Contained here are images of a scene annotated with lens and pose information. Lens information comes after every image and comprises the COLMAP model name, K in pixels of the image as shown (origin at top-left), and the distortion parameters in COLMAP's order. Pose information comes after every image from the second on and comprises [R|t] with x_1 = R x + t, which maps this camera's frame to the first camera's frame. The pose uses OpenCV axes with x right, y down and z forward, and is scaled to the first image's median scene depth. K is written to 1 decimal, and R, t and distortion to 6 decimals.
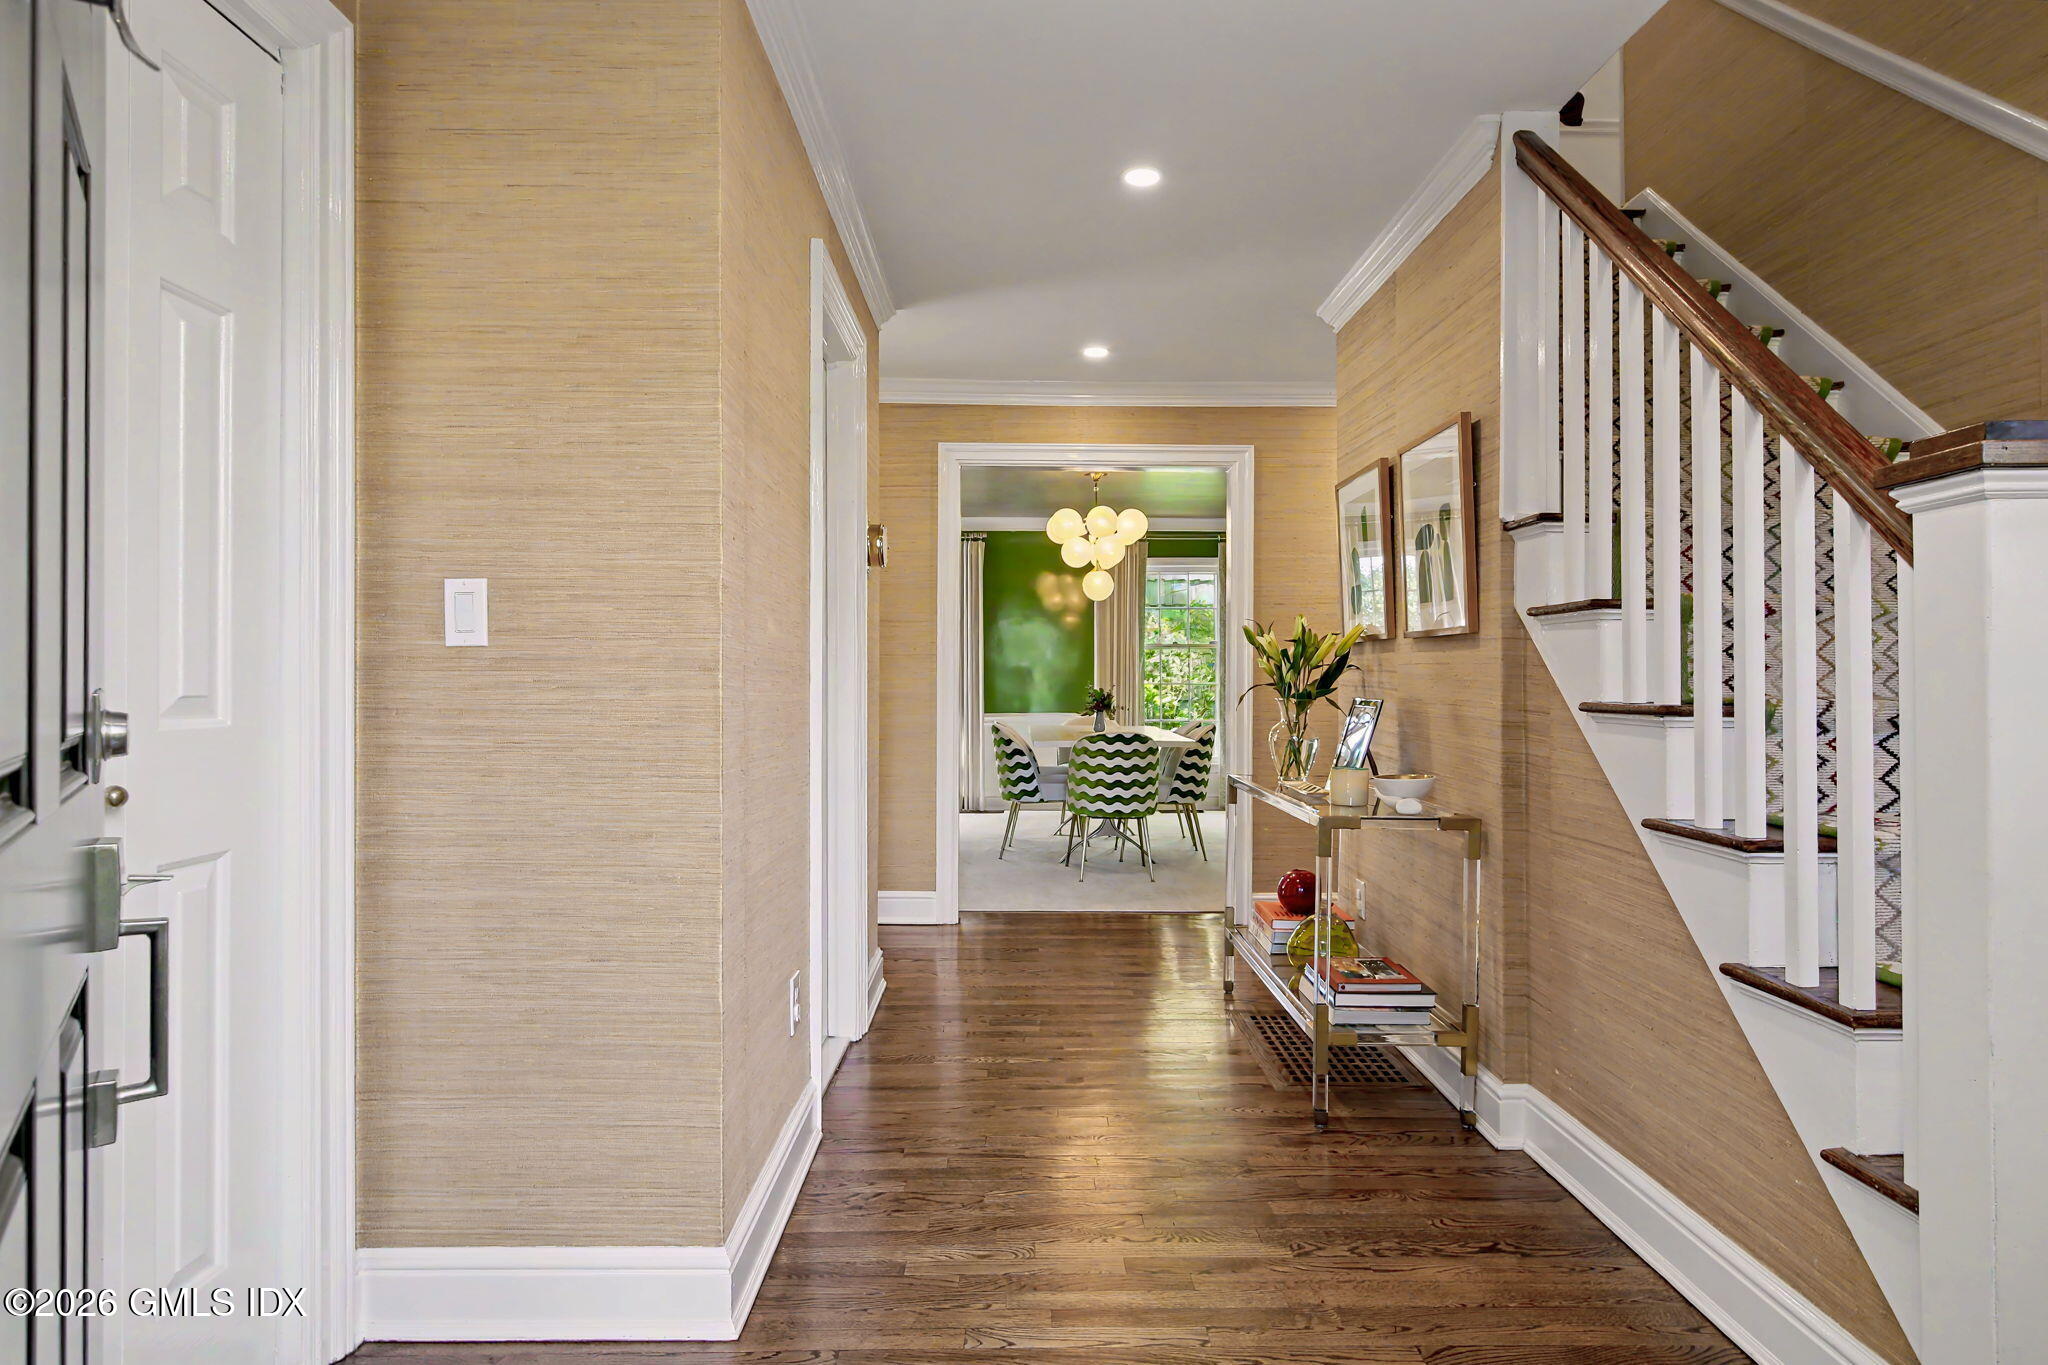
lens RADIAL K [[1132.0, 0, 1024.0], [0, 1132.0, 682.5], [0, 0, 1]] dist [-0.002489, -0.000352]
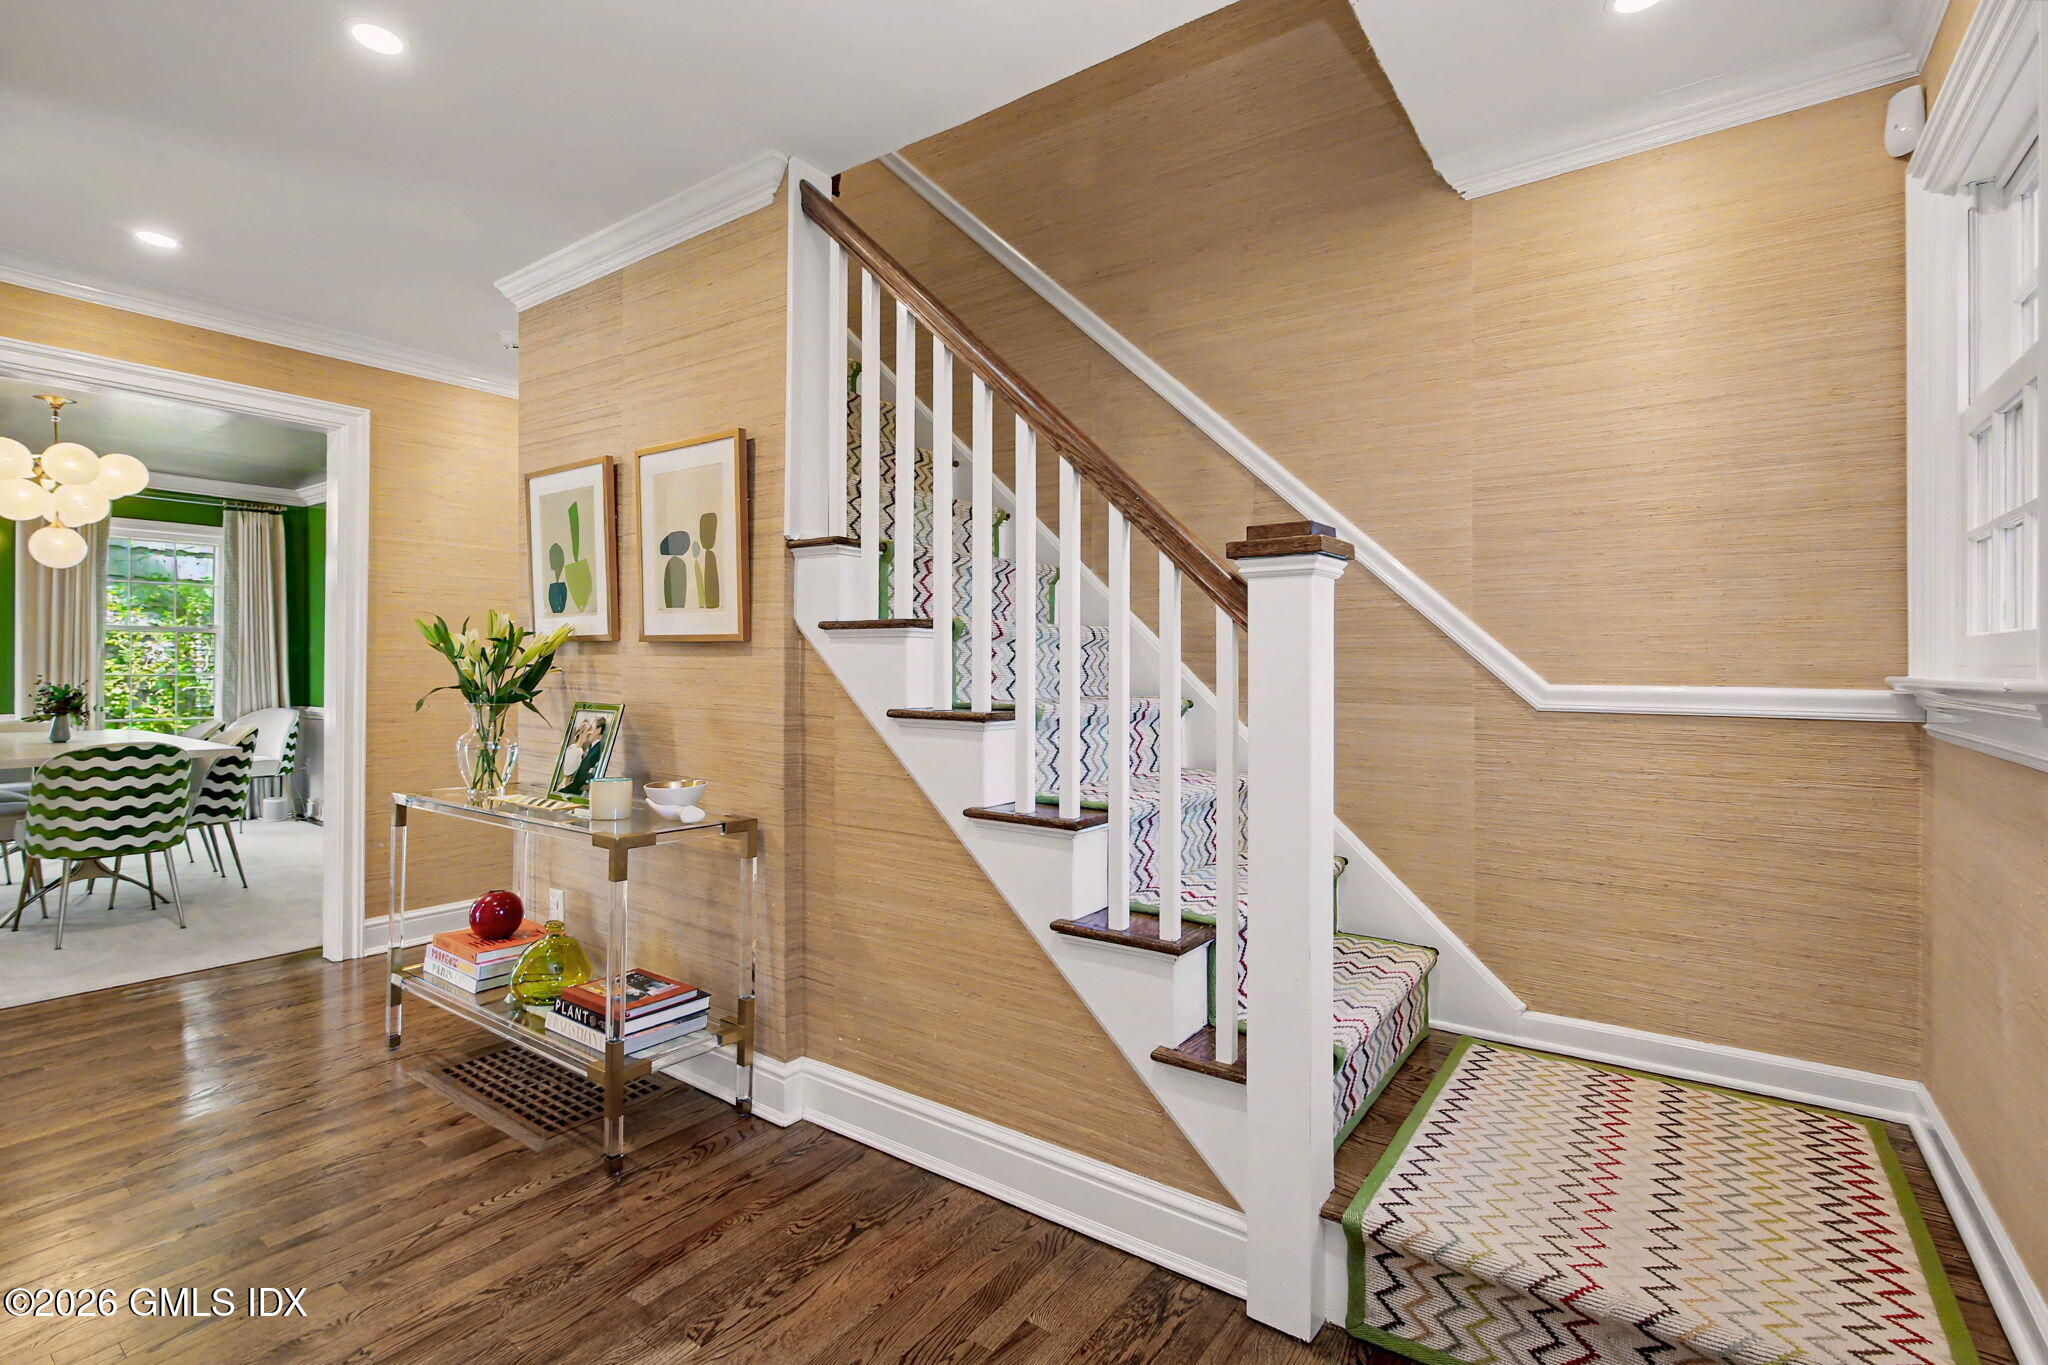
lens RADIAL K [[956.5, 0, 1015.1], [0, 956.5, 669.4], [0, 0, 1]] dist [-0.002783, -0.000238]
pose [[0.593992, 0.000152, 0.804471, -0.164014], [-0.003075, 0.999993, 0.002082, -0.020036], [-0.804465, -0.003711, 0.593988, 0.269807]]
